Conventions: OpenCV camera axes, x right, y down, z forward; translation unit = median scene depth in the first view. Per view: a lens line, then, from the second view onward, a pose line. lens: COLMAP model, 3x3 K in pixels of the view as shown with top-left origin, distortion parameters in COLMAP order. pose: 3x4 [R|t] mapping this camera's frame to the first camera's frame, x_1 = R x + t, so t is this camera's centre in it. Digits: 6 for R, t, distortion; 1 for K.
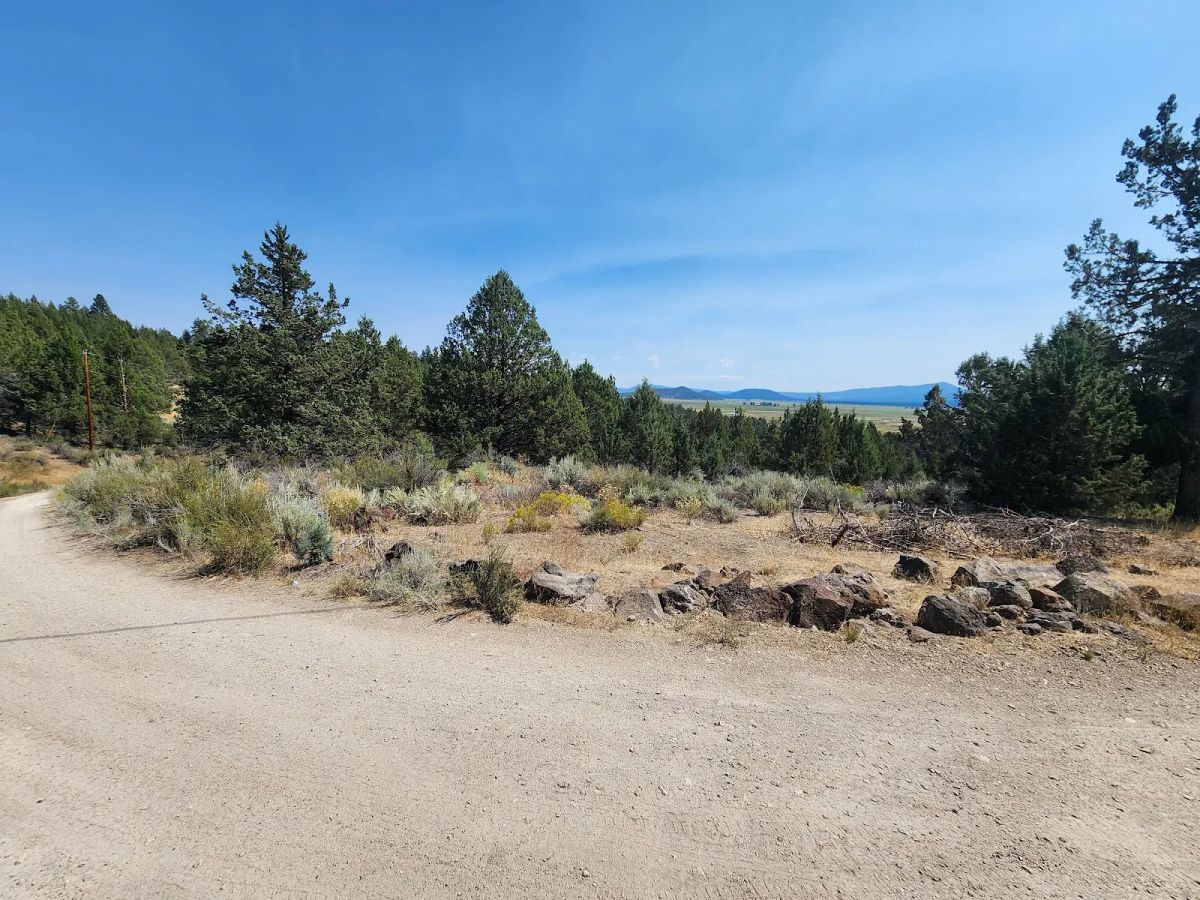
lens RADIAL K [[493.4, 0, 592.0], [0, 493.4, 448.2], [0, 0, 1]] dist [0.001527, 0.000221]
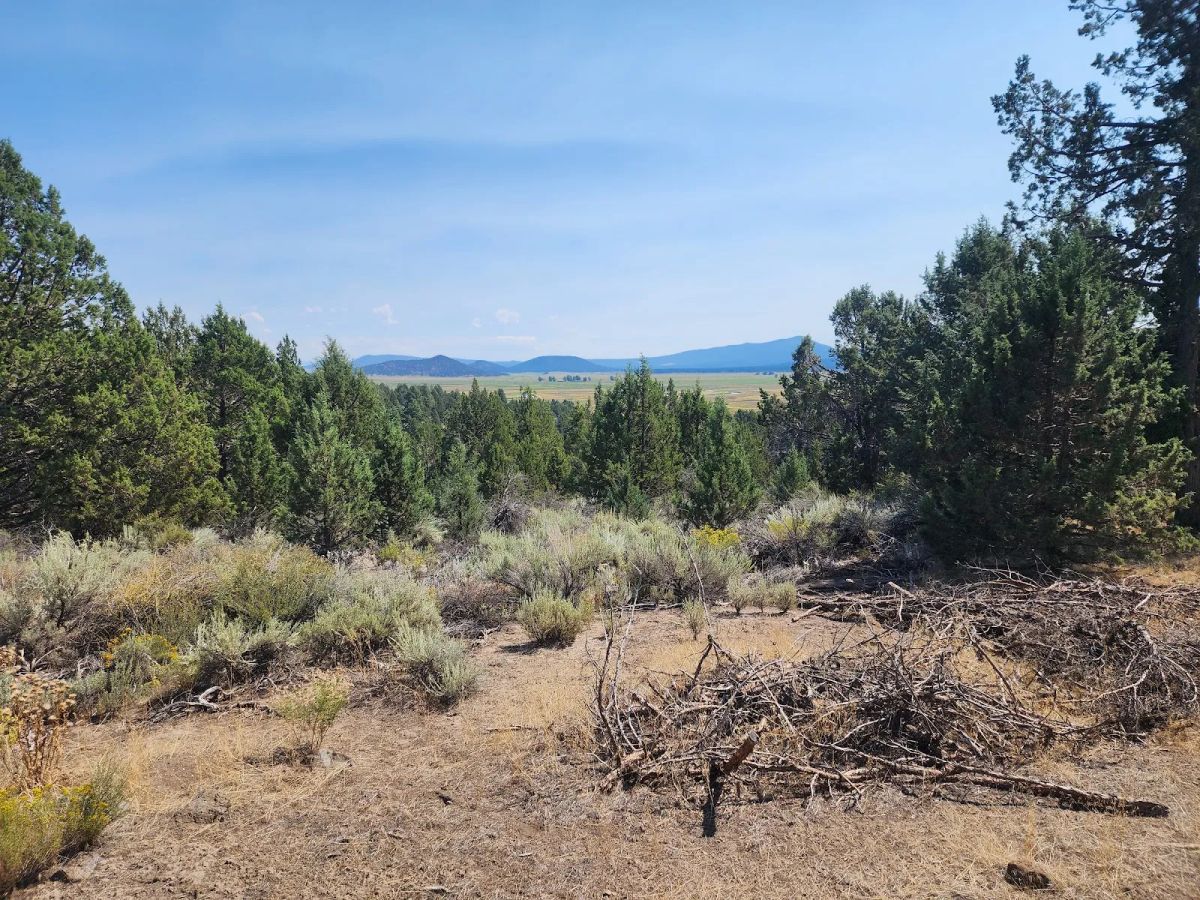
lens RADIAL K [[802.3, 0, 596.1], [0, 802.3, 452.2], [0, 0, 1]] dist [0.077985, -0.062241]
pose [[0.931834, -0.079707, 0.354023, 0.069052], [0.081583, 0.996620, 0.009650, -0.013753], [-0.353596, 0.019890, 0.935187, 0.148172]]
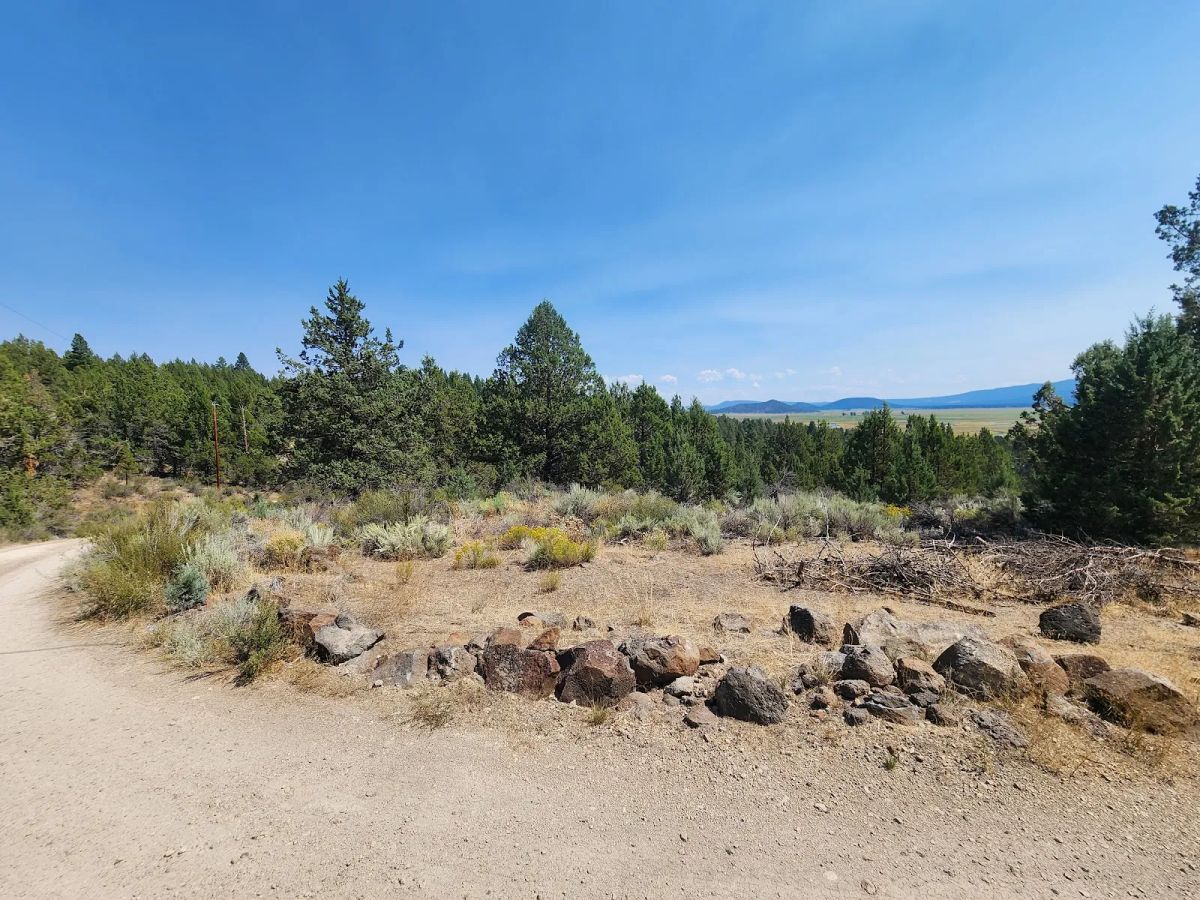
lens RADIAL K [[493.4, 0, 592.0], [0, 493.4, 453.3], [0, 0, 1]] dist [0.001527, 0.000221]
pose [[0.984093, -0.042734, -0.172436, 0.087957], [0.036933, 0.998643, -0.036710, -0.004298], [0.173771, 0.029757, 0.984336, 0.021794]]
